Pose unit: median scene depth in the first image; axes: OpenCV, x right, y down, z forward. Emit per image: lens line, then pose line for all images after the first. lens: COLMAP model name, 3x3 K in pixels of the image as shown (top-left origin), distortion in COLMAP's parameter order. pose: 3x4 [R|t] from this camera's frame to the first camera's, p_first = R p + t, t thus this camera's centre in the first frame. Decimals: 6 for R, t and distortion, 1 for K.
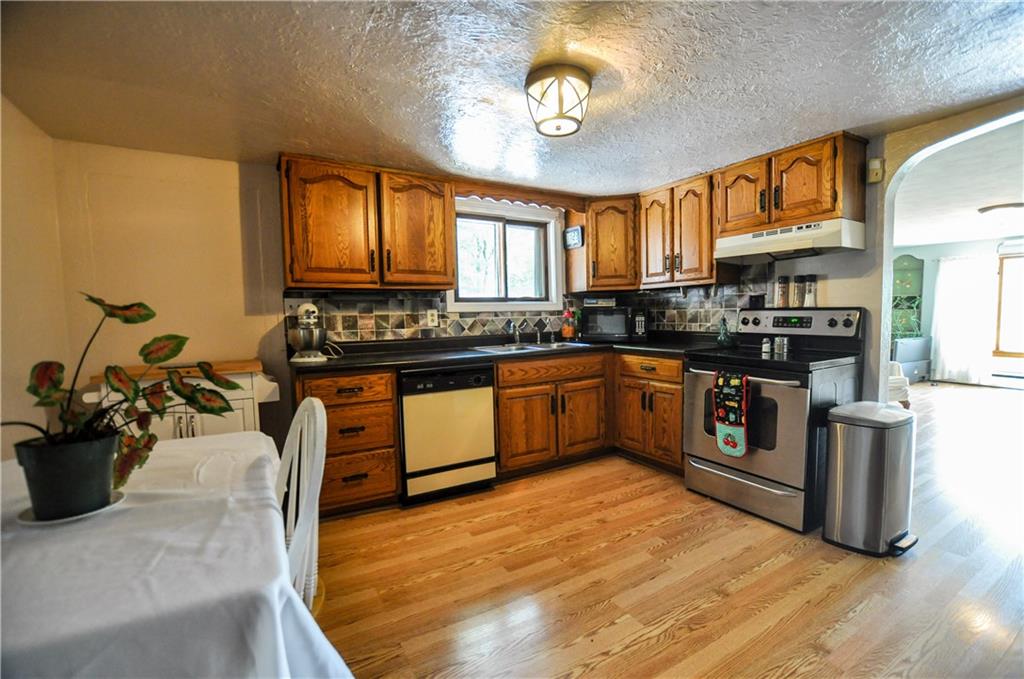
lens RADIAL K [[448.8, 0, 519.3], [0, 448.8, 341.5], [0, 0, 1]] dist [-0.028572, 0.000069]
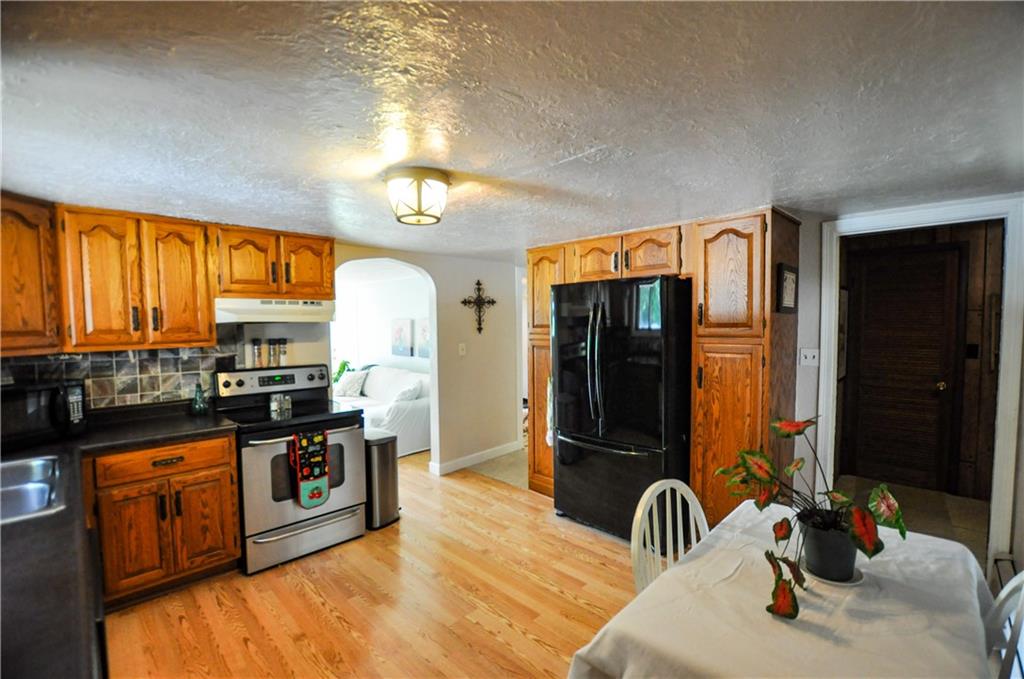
lens RADIAL K [[448.8, 0, 519.3], [0, 448.8, 341.5], [0, 0, 1]] dist [-0.028572, 0.000069]
pose [[-0.250649, -0.019516, 0.967881, -0.633303], [0.074207, 0.996468, 0.039309, -0.139800], [-0.965230, 0.081677, -0.248315, 0.673603]]
